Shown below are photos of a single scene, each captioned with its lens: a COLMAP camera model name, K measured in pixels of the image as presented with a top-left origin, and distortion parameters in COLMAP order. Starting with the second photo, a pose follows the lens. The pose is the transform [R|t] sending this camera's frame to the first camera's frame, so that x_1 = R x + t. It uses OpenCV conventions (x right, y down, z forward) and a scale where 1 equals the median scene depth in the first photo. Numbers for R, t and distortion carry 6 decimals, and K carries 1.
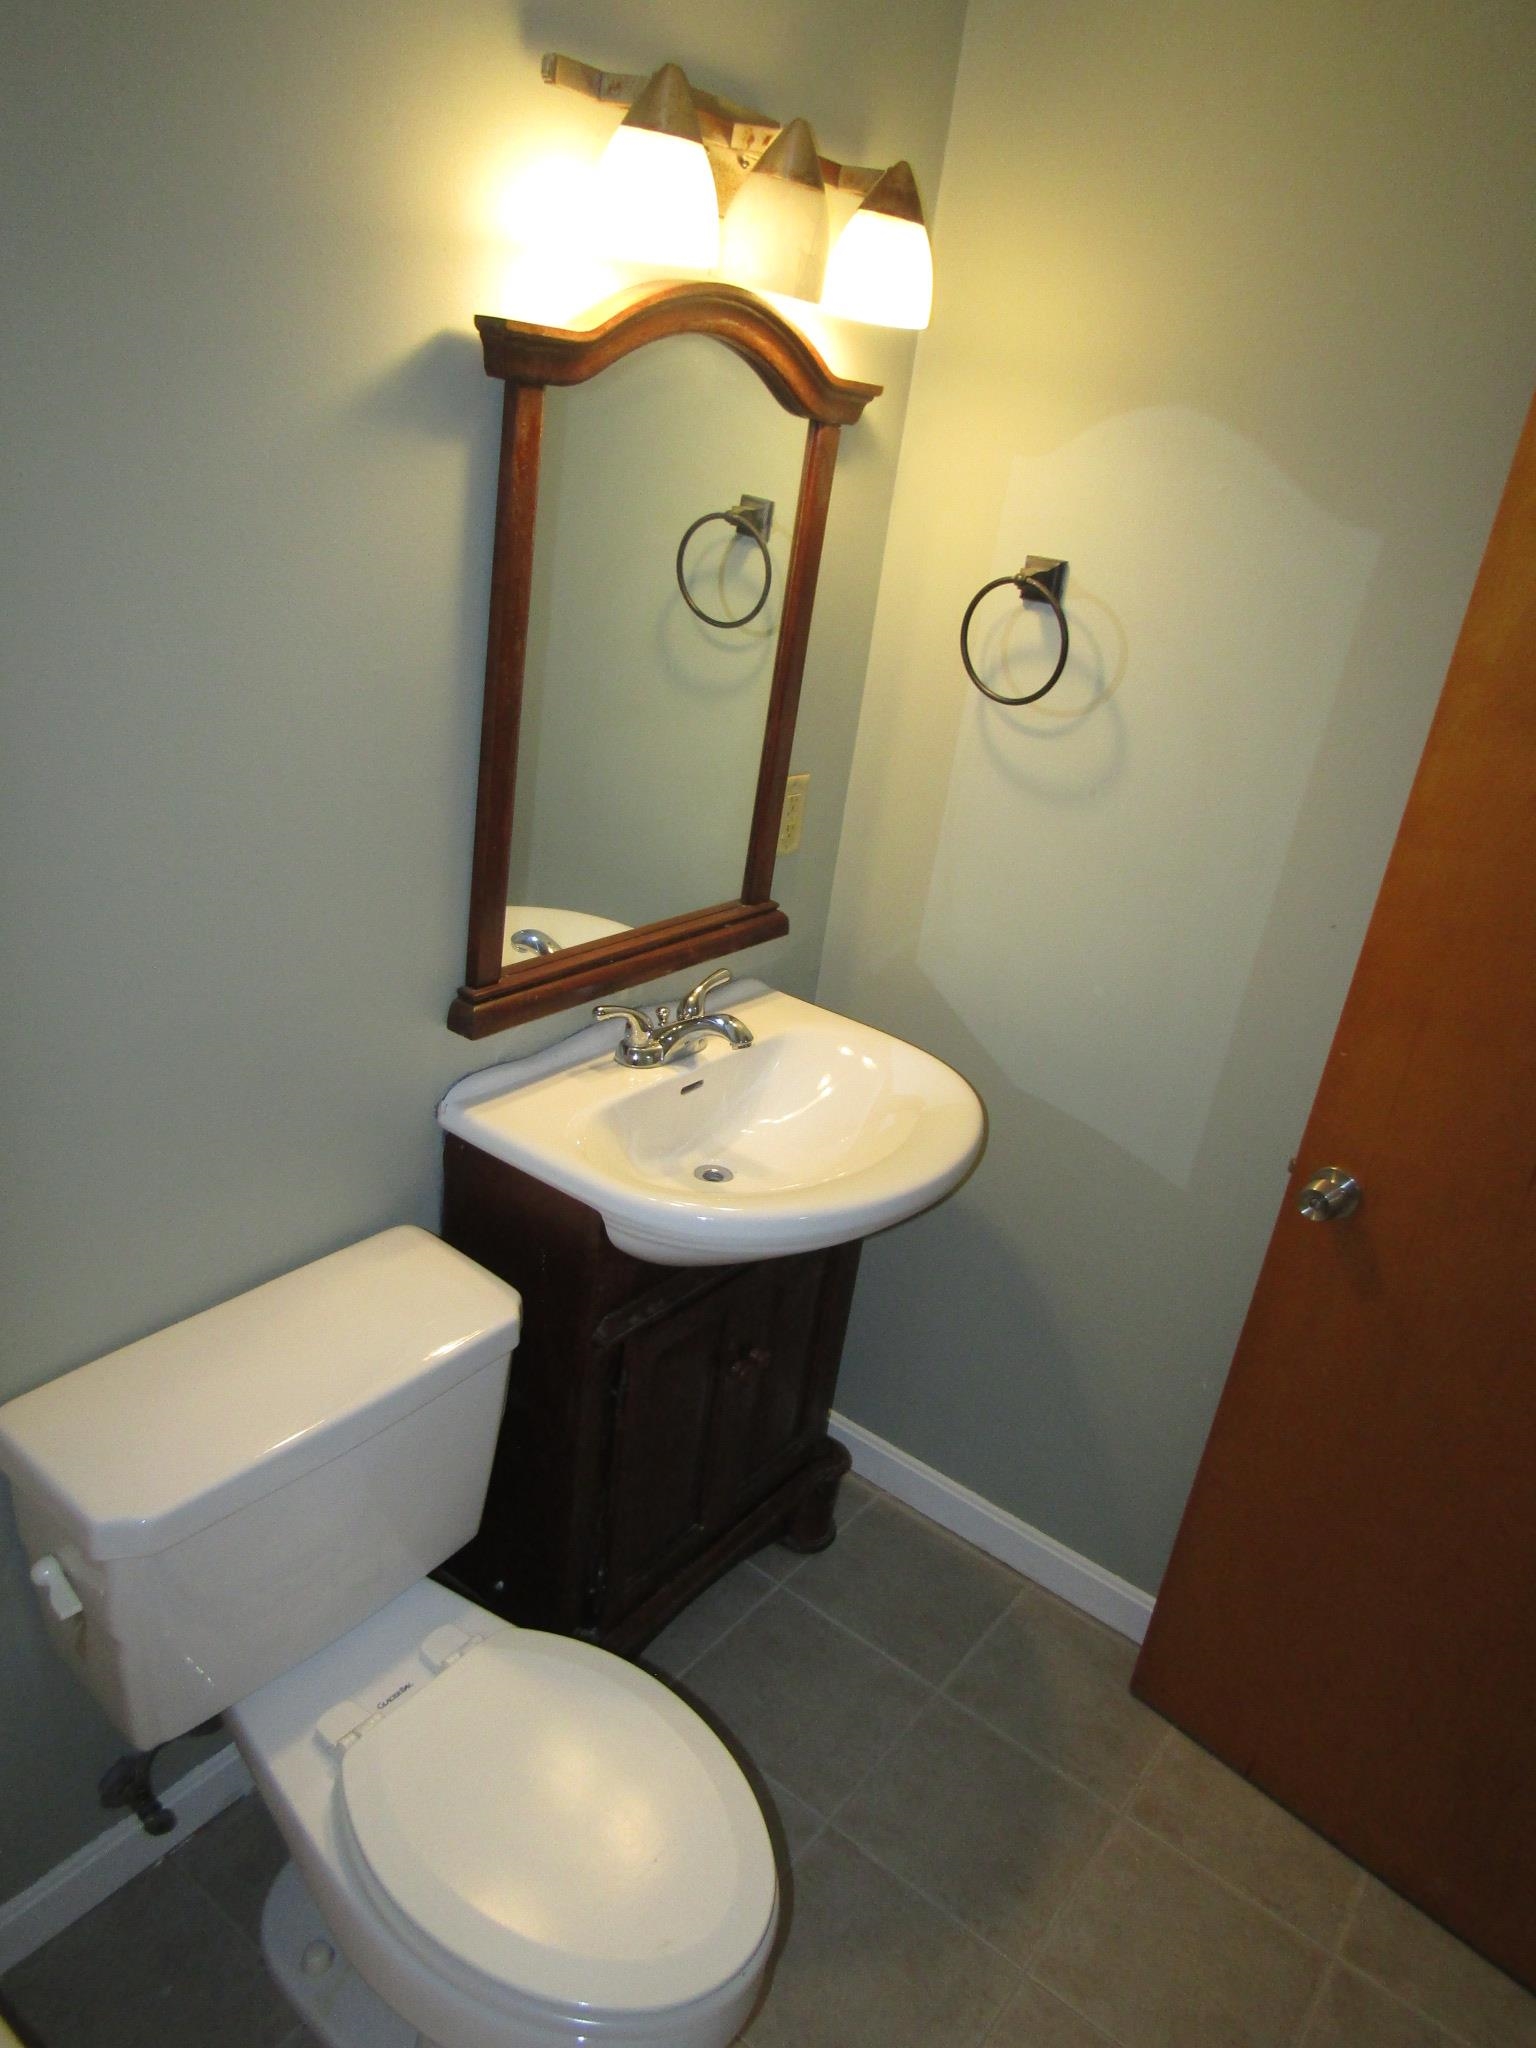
lens RADIAL K [[1450.9, 0, 768.0], [0, 1450.9, 1024.0], [0, 0, 1]] dist [-0.008884, -0.001702]
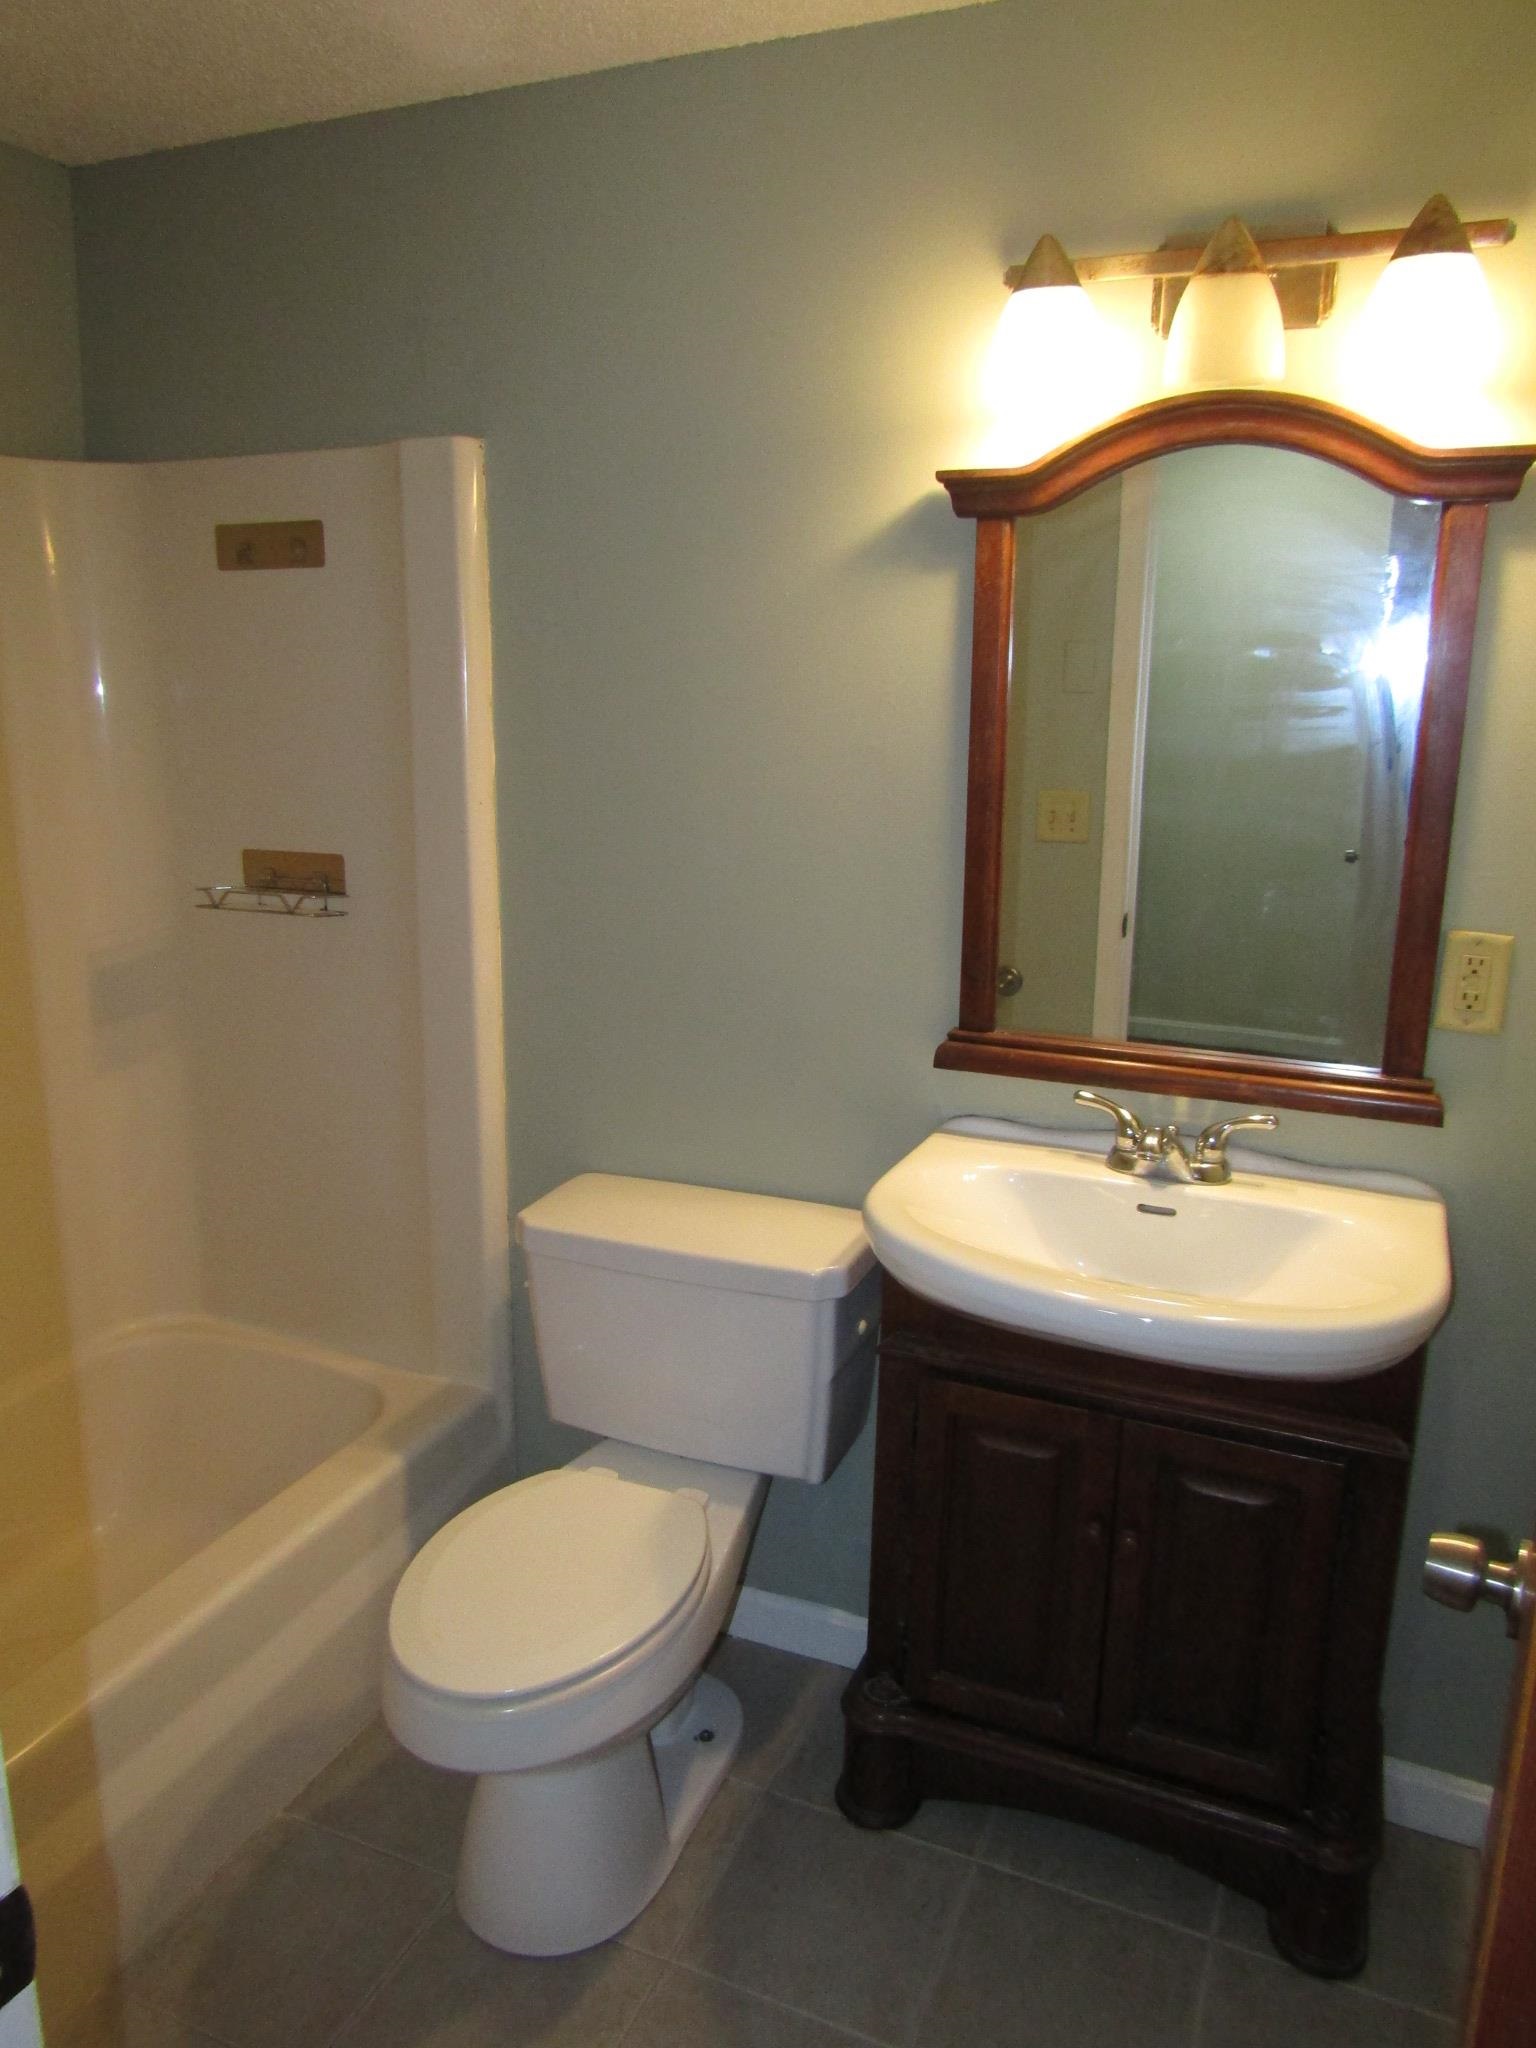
lens RADIAL K [[1450.9, 0, 768.0], [0, 1450.9, 1024.0], [0, 0, 1]] dist [-0.008884, -0.001702]
pose [[0.216352, 0.114878, -0.969533, 0.876075], [-0.358795, 0.932919, 0.030474, -0.008583], [0.907997, 0.341271, 0.243056, 0.569877]]
